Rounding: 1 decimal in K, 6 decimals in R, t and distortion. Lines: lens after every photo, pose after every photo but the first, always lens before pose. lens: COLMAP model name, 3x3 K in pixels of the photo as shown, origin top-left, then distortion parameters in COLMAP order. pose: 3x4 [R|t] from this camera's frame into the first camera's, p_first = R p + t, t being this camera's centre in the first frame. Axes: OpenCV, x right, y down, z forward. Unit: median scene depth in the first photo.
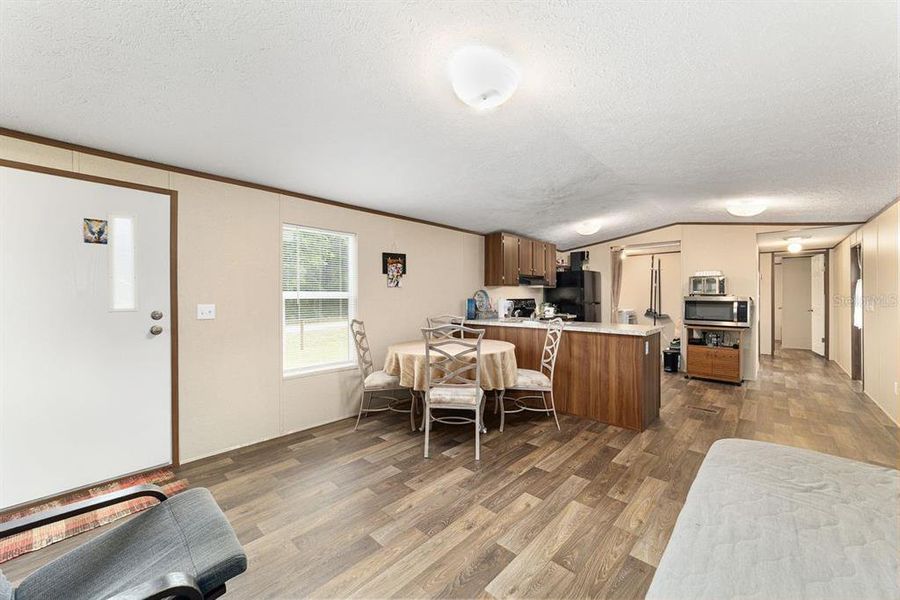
lens RADIAL K [[343.3, 0, 451.1], [0, 343.3, 299.4], [0, 0, 1]] dist [-0.012431, 0.005267]
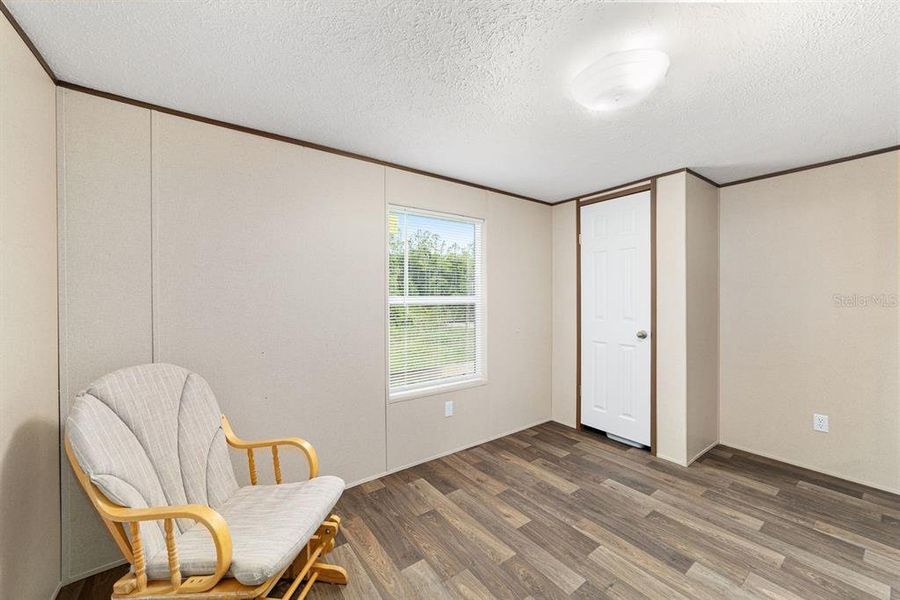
lens RADIAL K [[342.4, 0, 447.8], [0, 342.4, 300.0], [0, 0, 1]] dist [-0.001294, 0.000683]
pose [[-0.193387, 0.002369, -0.981120, 2.432258], [0.001262, 0.999997, 0.002166, -0.022158], [0.981122, -0.000819, -0.193389, 2.063410]]
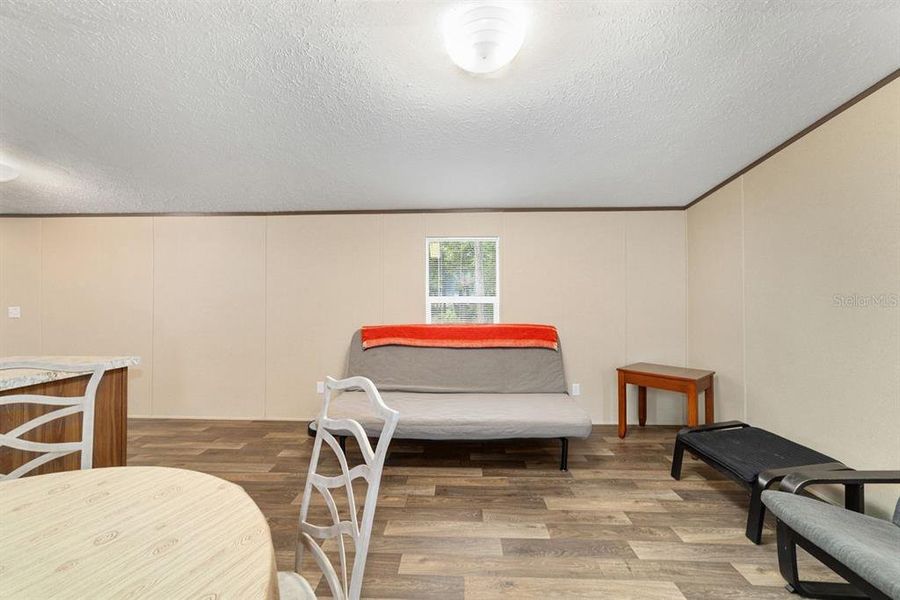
lens RADIAL K [[343.3, 0, 448.2], [0, 343.3, 301.2], [0, 0, 1]] dist [-0.012431, 0.005267]
pose [[-0.657282, 0.001839, 0.753643, -0.847307], [0.005789, 0.999980, 0.002609, -0.019206], [-0.753623, 0.006077, -0.657279, 2.986627]]
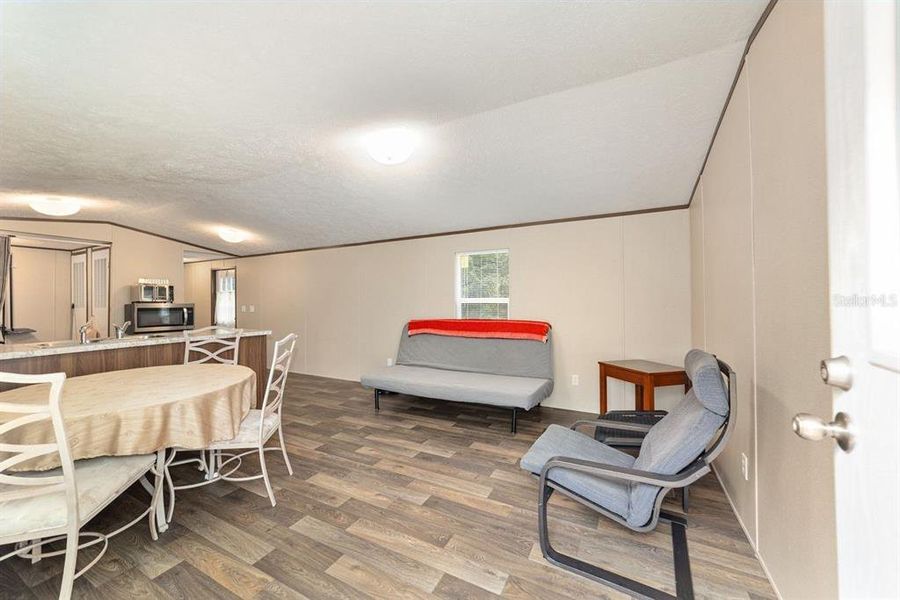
lens RADIAL K [[343.3, 0, 447.5], [0, 343.3, 299.5], [0, 0, 1]] dist [-0.012431, 0.005267]
pose [[-0.259390, 0.008810, 0.965732, -2.479251], [0.012866, 0.999901, -0.005666, -0.016100], [-0.965687, 0.010955, -0.259478, 2.131689]]
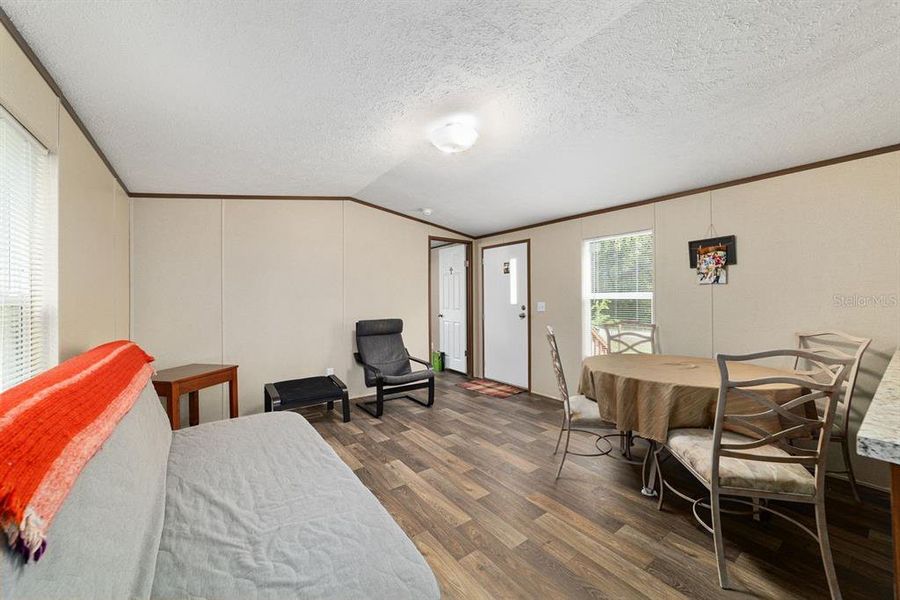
lens RADIAL K [[343.3, 0, 448.3], [0, 343.3, 297.3], [0, 0, 1]] dist [-0.012431, 0.005267]
pose [[-0.185811, -0.000830, -0.982585, 2.641318], [-0.001976, 0.999998, -0.000472, -0.022258], [0.982584, 0.001854, -0.185812, 2.290322]]
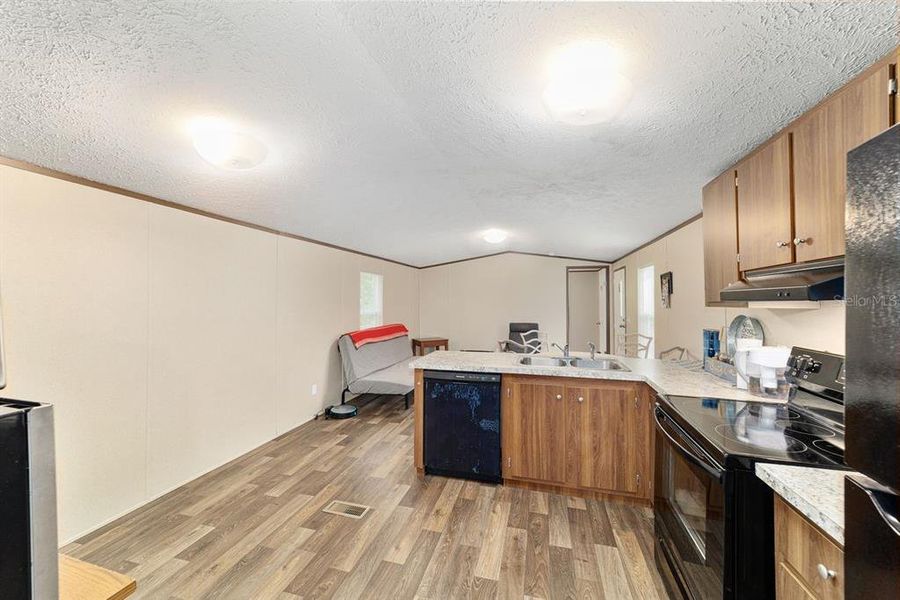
lens RADIAL K [[343.3, 0, 449.5], [0, 343.3, 297.5], [0, 0, 1]] dist [-0.012431, 0.005267]
pose [[-0.883947, -0.002355, -0.467582, 3.248802], [-0.000777, 0.999993, -0.003567, -0.243894], [0.467587, -0.002790, -0.883943, 6.194030]]
